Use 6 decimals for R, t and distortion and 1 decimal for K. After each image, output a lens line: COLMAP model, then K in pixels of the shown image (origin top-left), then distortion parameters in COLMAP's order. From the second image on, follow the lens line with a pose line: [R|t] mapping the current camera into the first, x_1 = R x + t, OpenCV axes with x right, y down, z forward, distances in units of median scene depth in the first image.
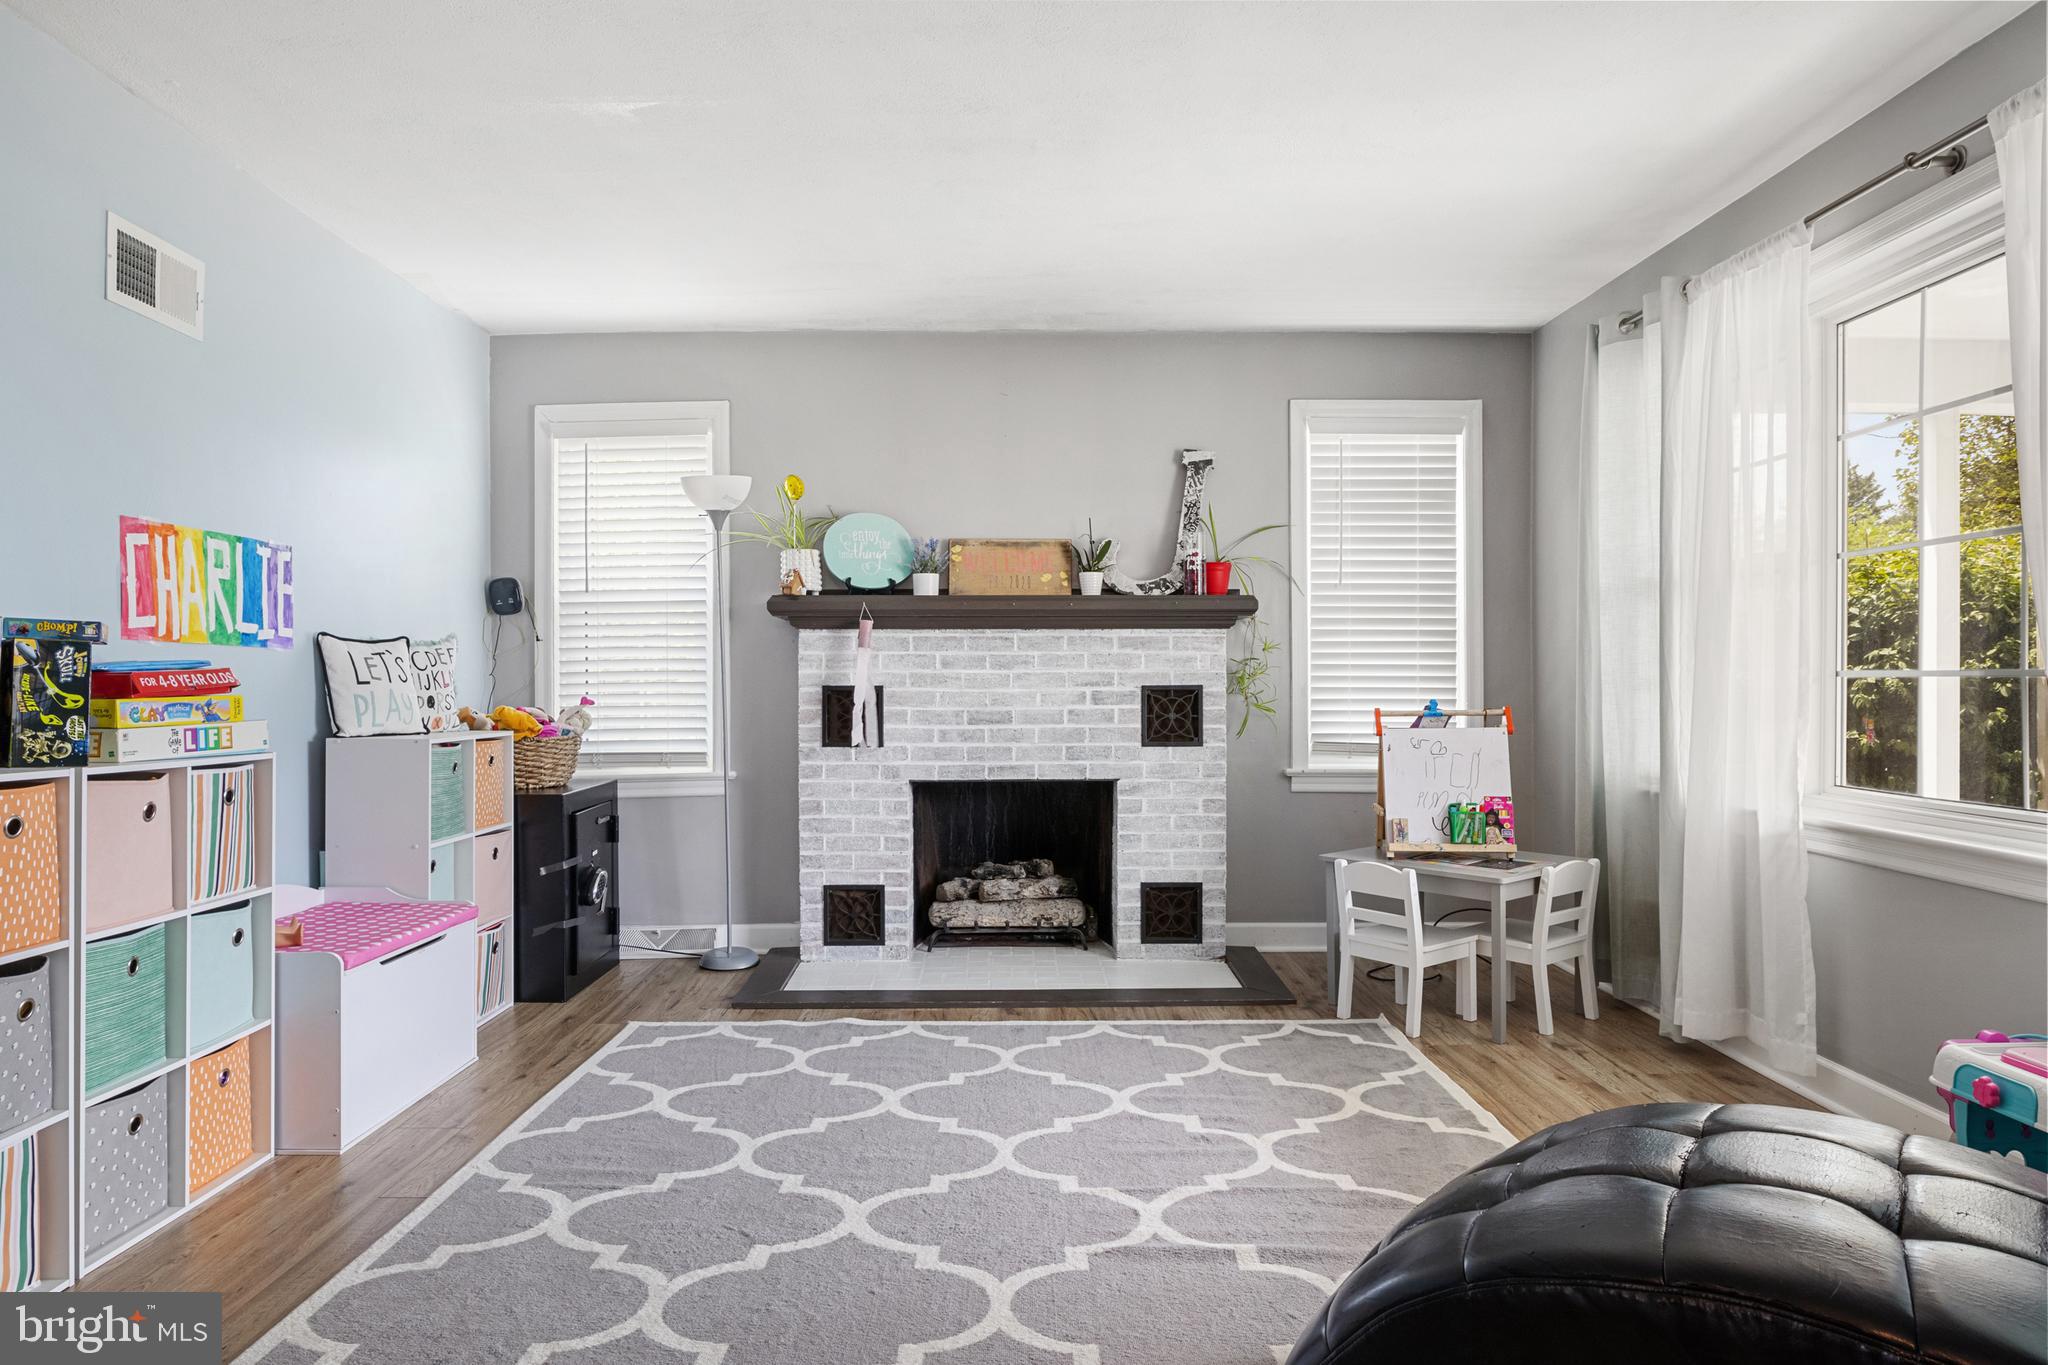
lens RADIAL K [[1279.1, 0, 1021.6], [0, 1279.1, 683.4], [0, 0, 1]] dist [-0.027525, 0.002782]
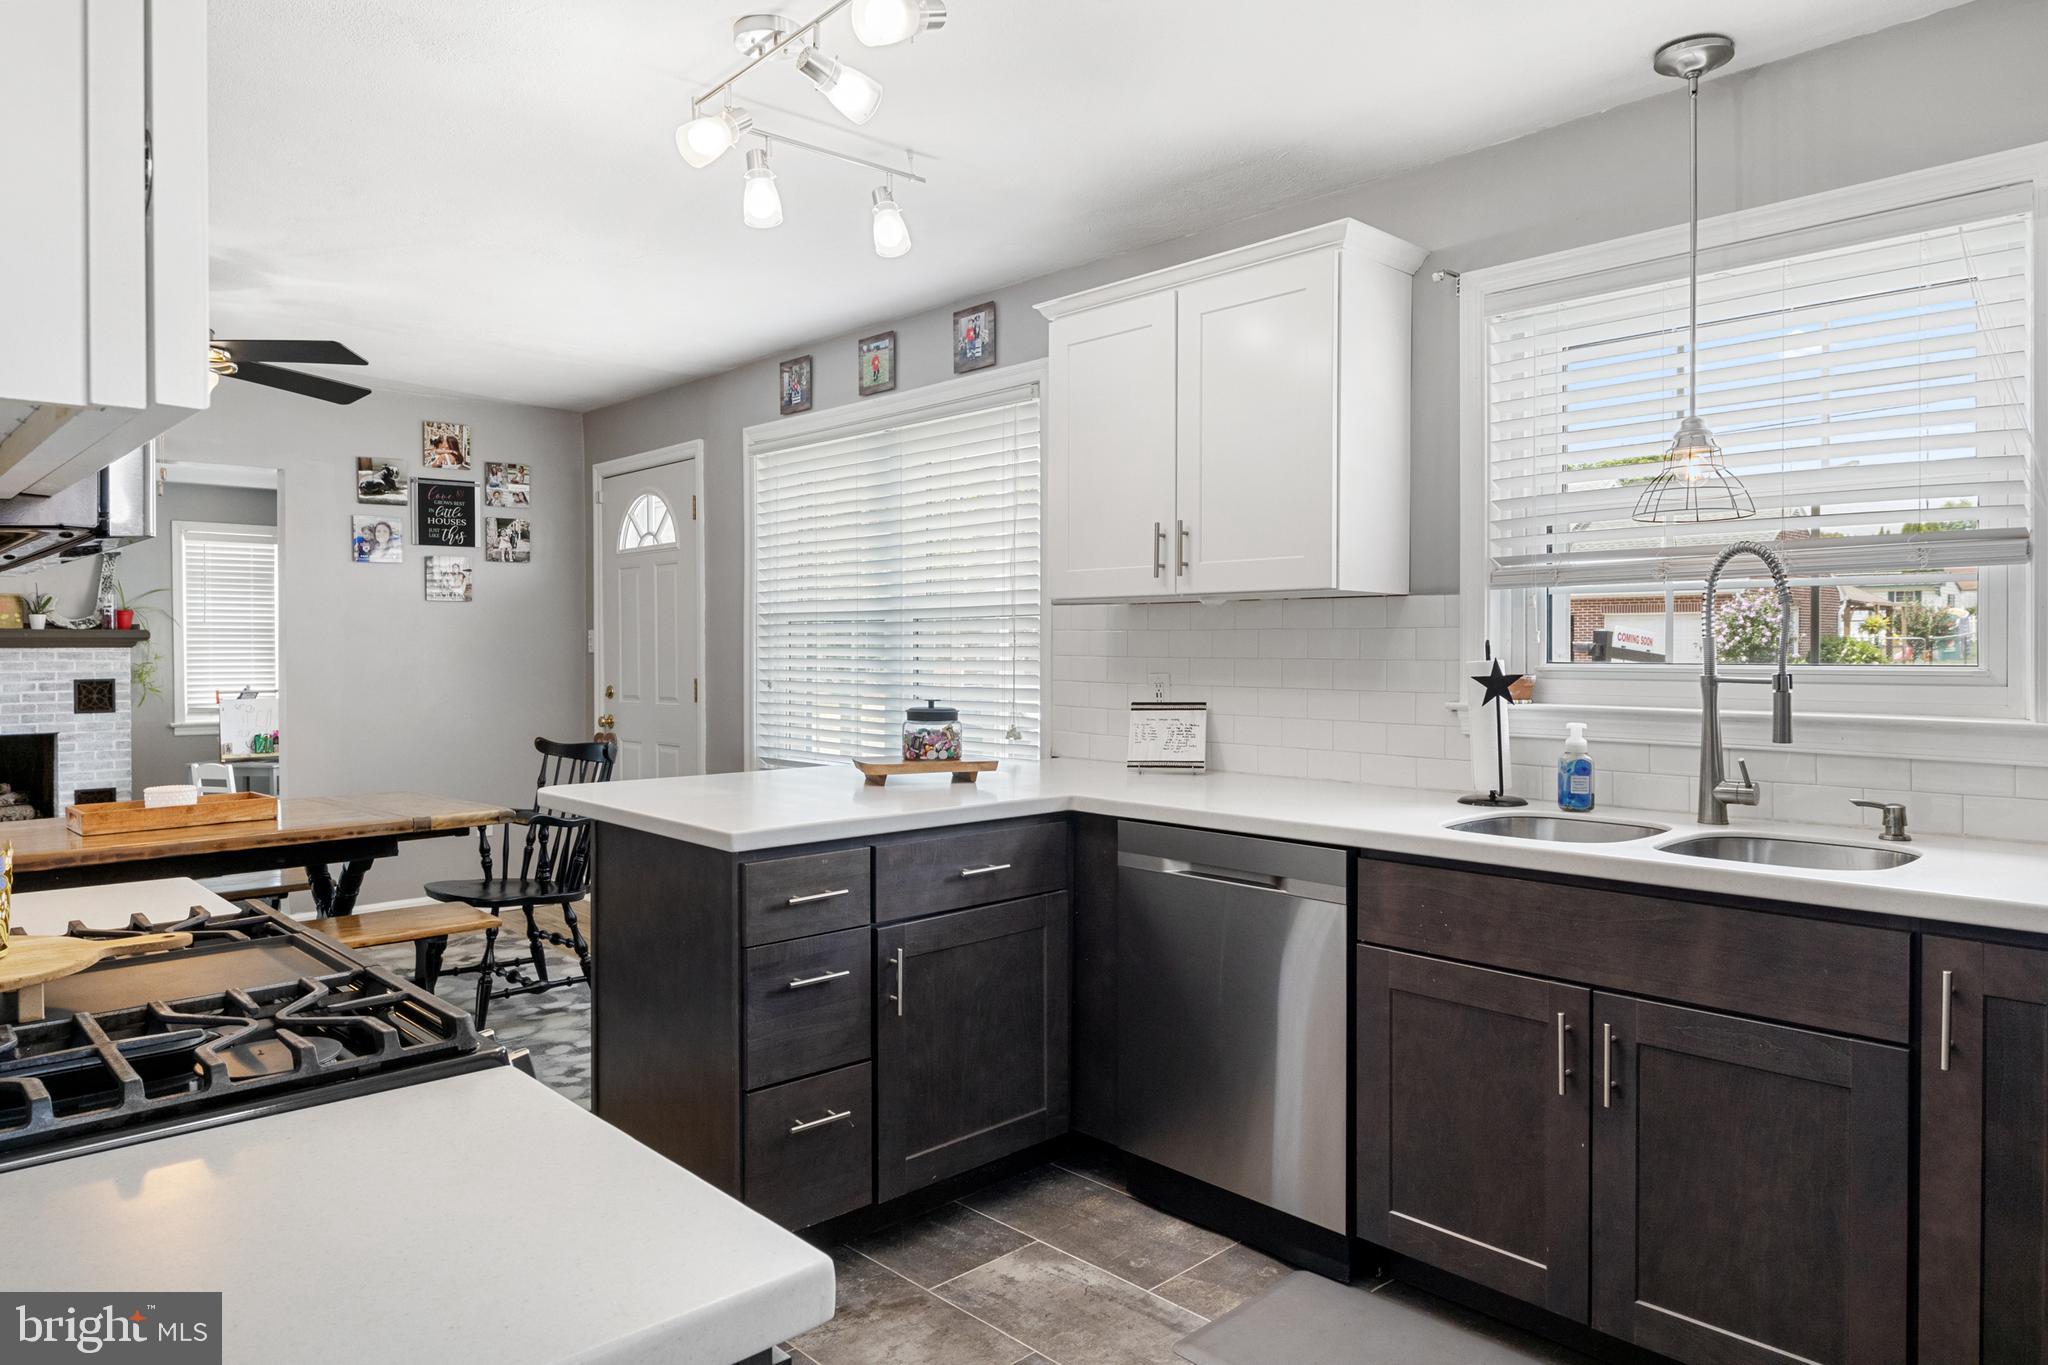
lens RADIAL K [[1279.1, 0, 1041.5], [0, 1279.1, 662.9], [0, 0, 1]] dist [-0.027525, 0.002782]
pose [[0.722362, -0.009044, 0.691456, -0.144778], [0.000082, 0.999916, 0.012993, -0.043978], [-0.691515, -0.009329, 0.722302, -1.194149]]
